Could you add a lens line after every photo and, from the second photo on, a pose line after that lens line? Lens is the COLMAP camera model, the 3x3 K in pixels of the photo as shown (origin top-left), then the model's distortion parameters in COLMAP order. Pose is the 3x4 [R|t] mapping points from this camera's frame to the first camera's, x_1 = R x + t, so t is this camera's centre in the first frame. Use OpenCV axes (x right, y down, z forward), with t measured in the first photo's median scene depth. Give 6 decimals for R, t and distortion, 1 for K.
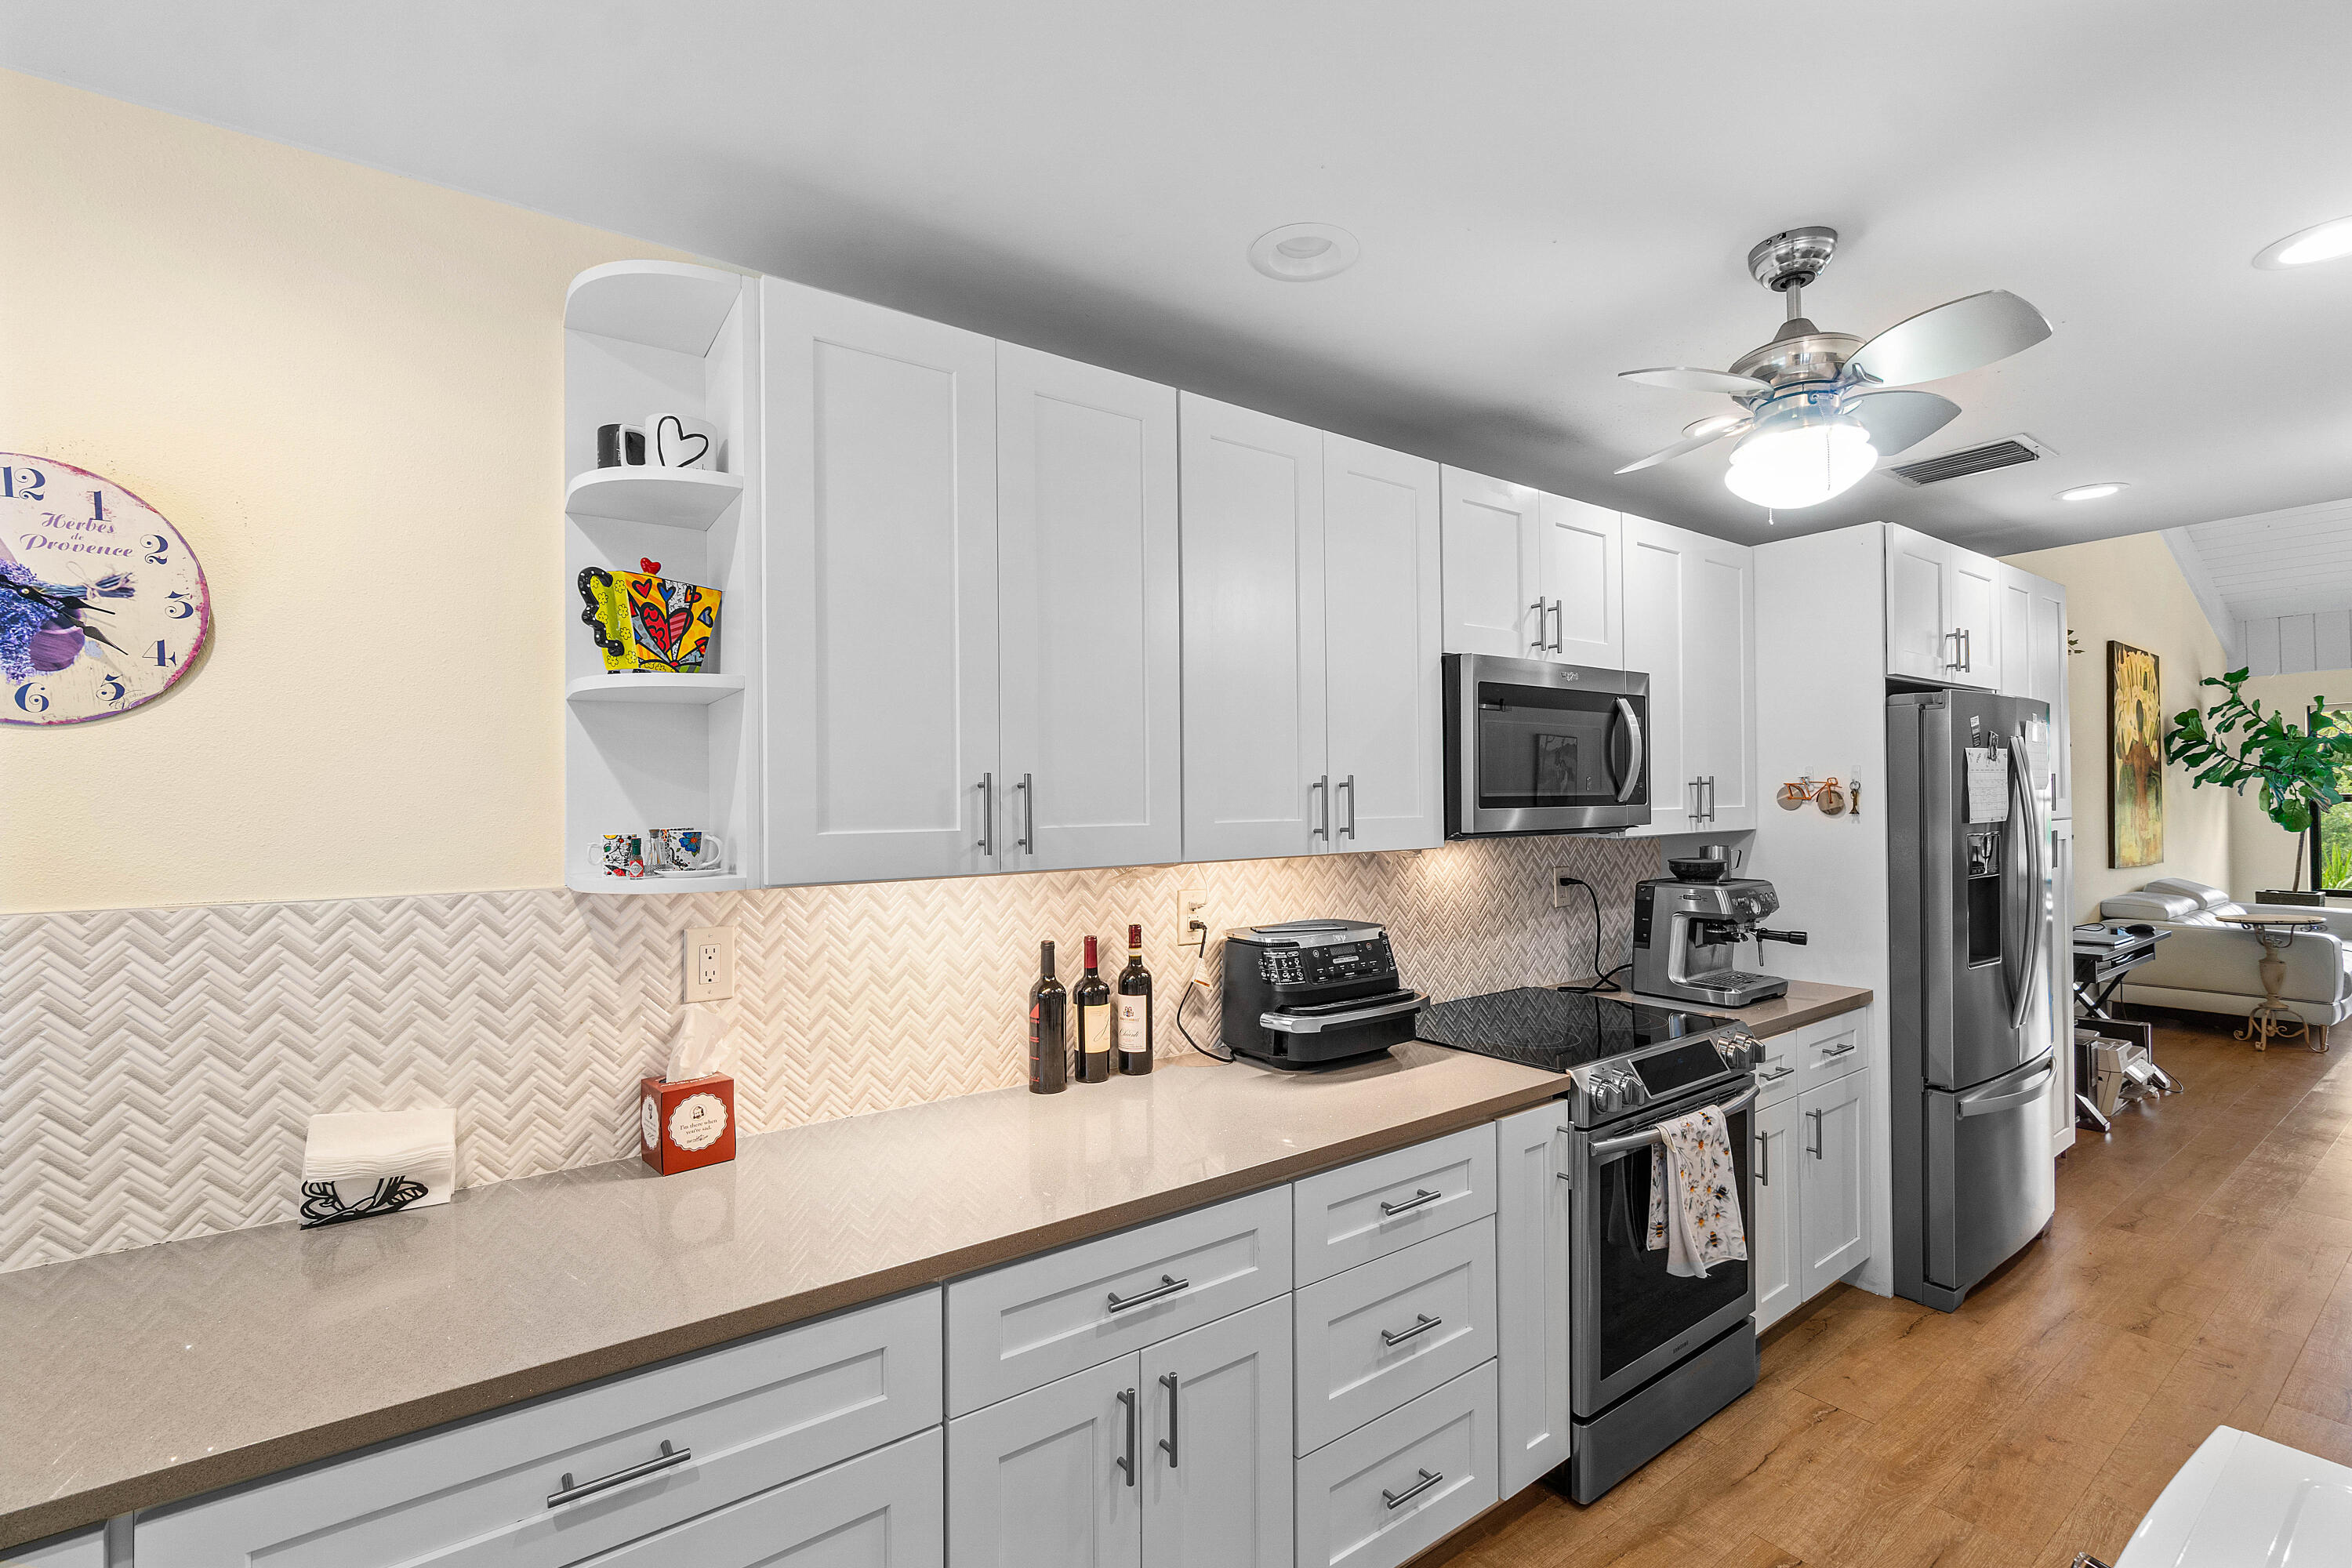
lens RADIAL K [[1011.2, 0, 1181.9], [0, 1011.2, 801.7], [0, 0, 1]] dist [-0.008134, 0.003097]
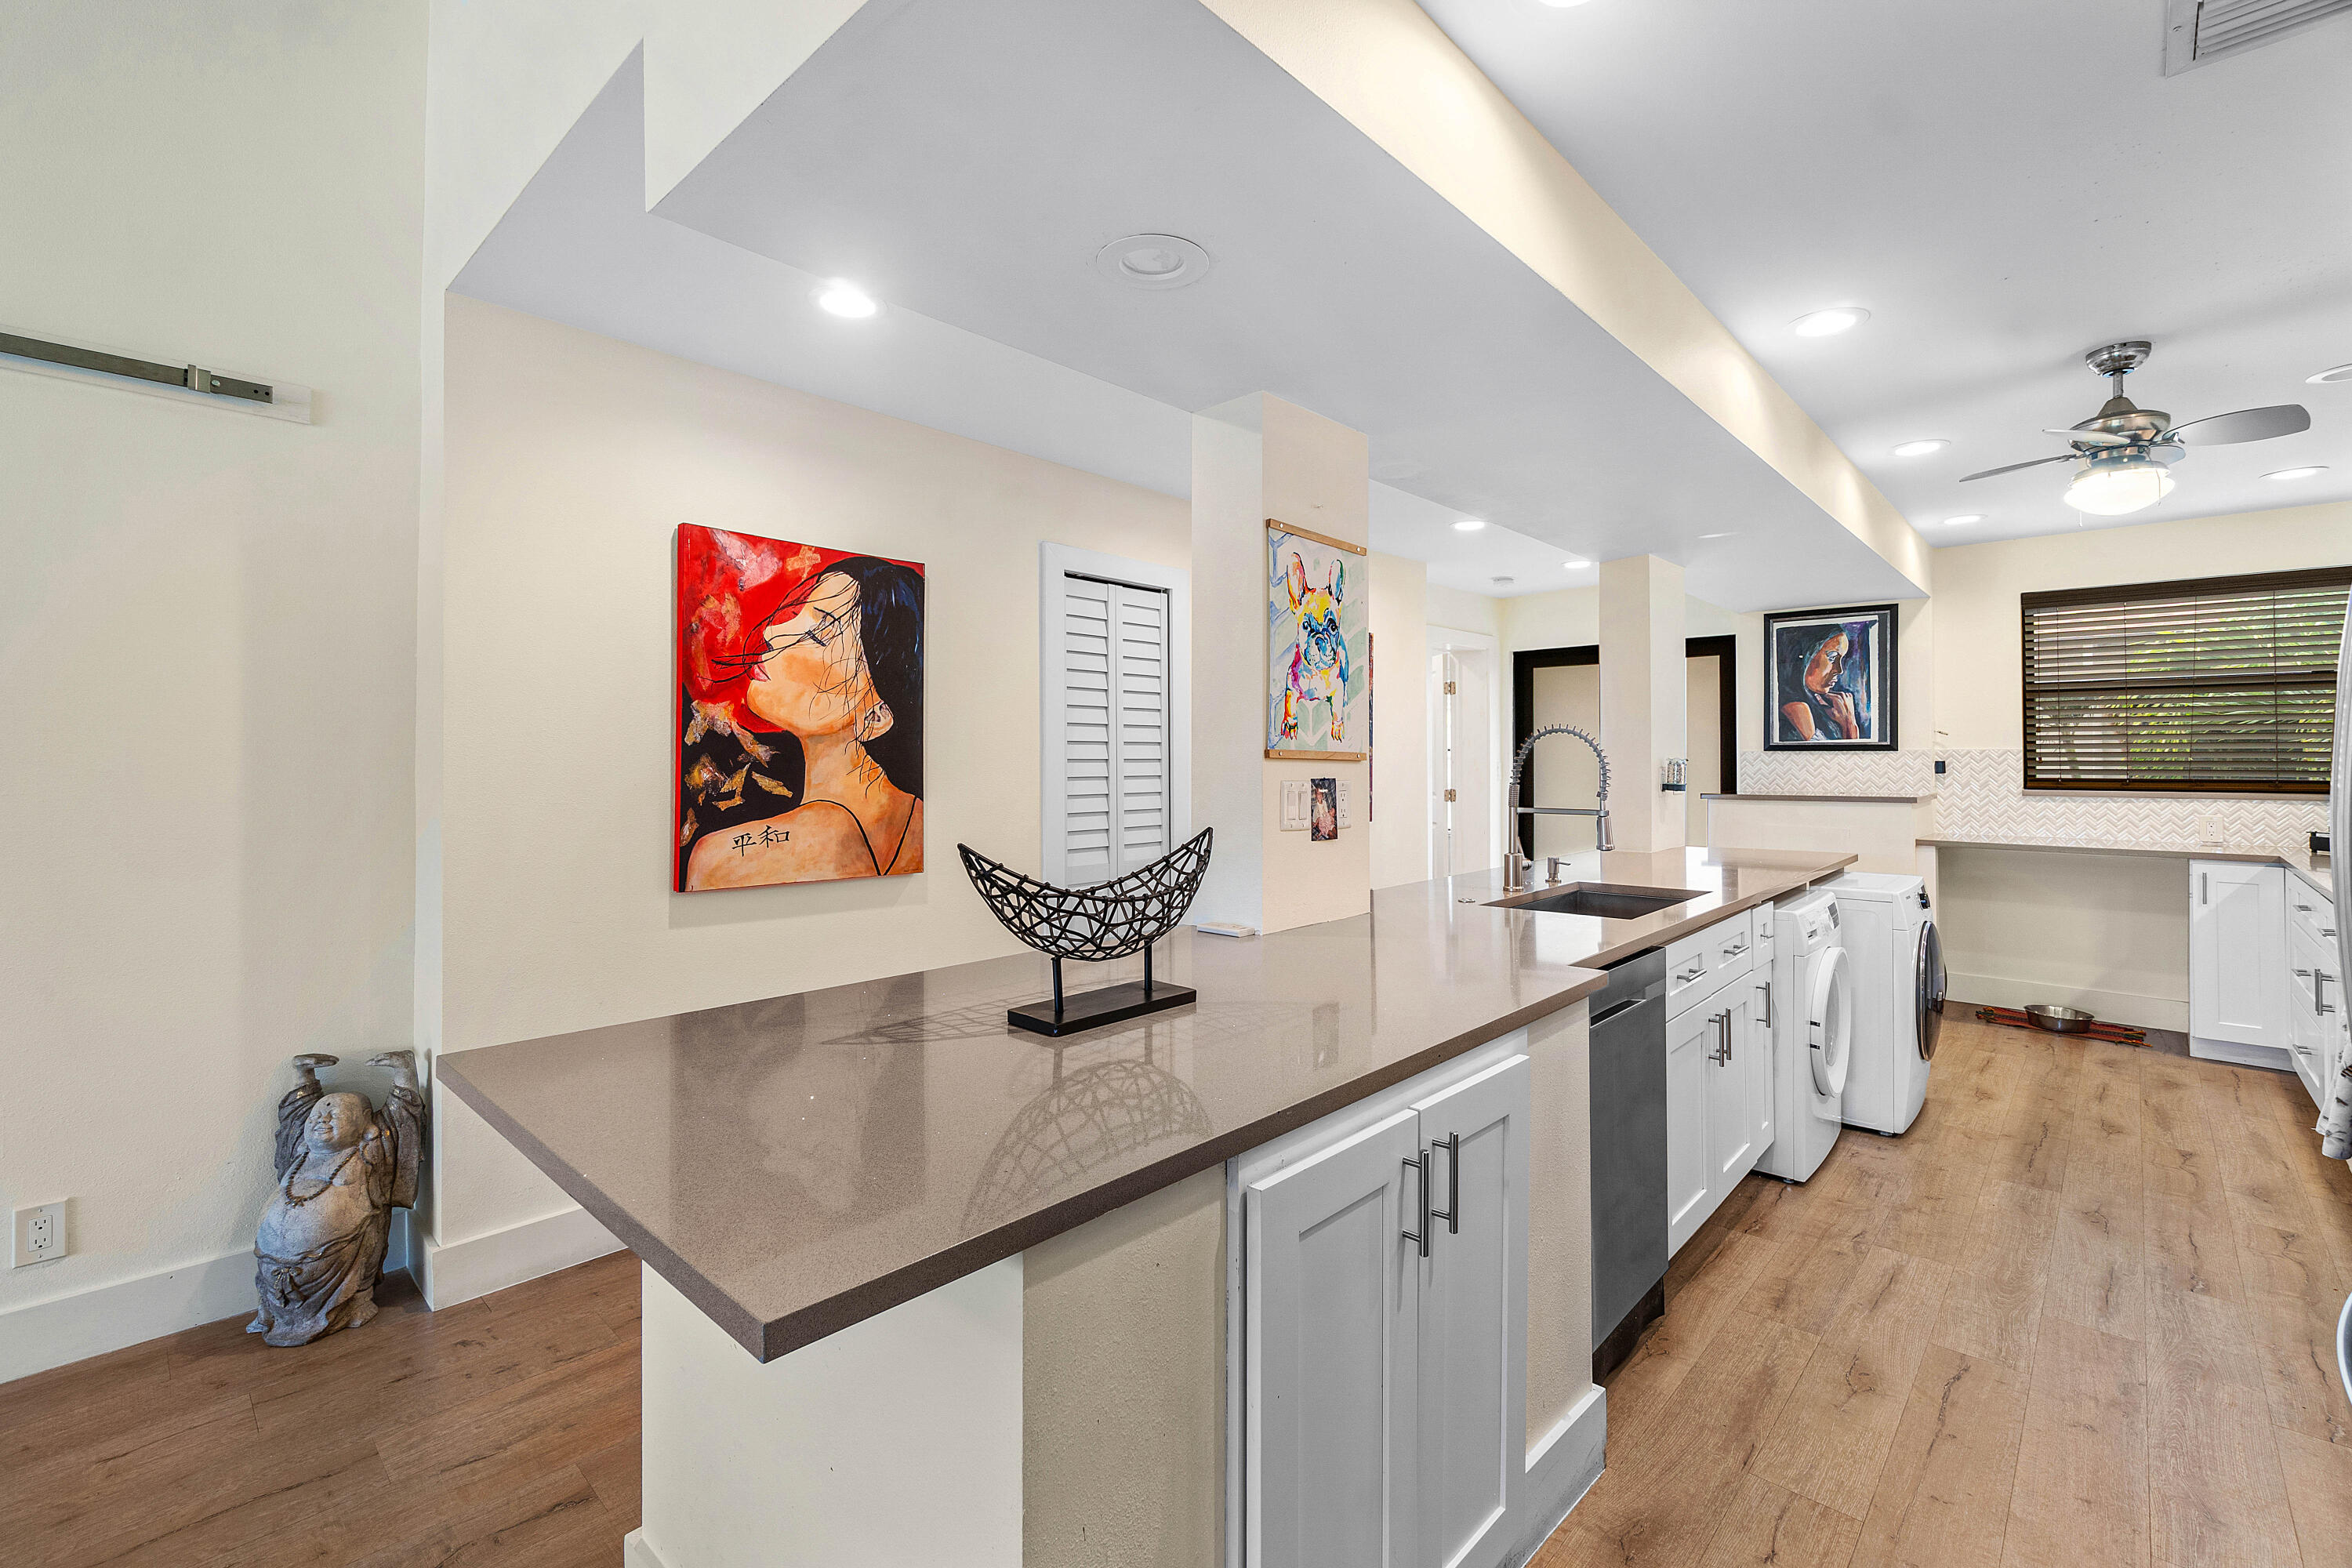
lens RADIAL K [[1011.2, 0, 1176.7], [0, 1011.2, 752.6], [0, 0, 1]] dist [-0.008134, 0.003097]
pose [[-0.980945, 0.015086, -0.193698, 1.898573], [0.016064, 0.999865, -0.003476, 0.049784], [0.193619, -0.006521, -0.981055, 1.799336]]
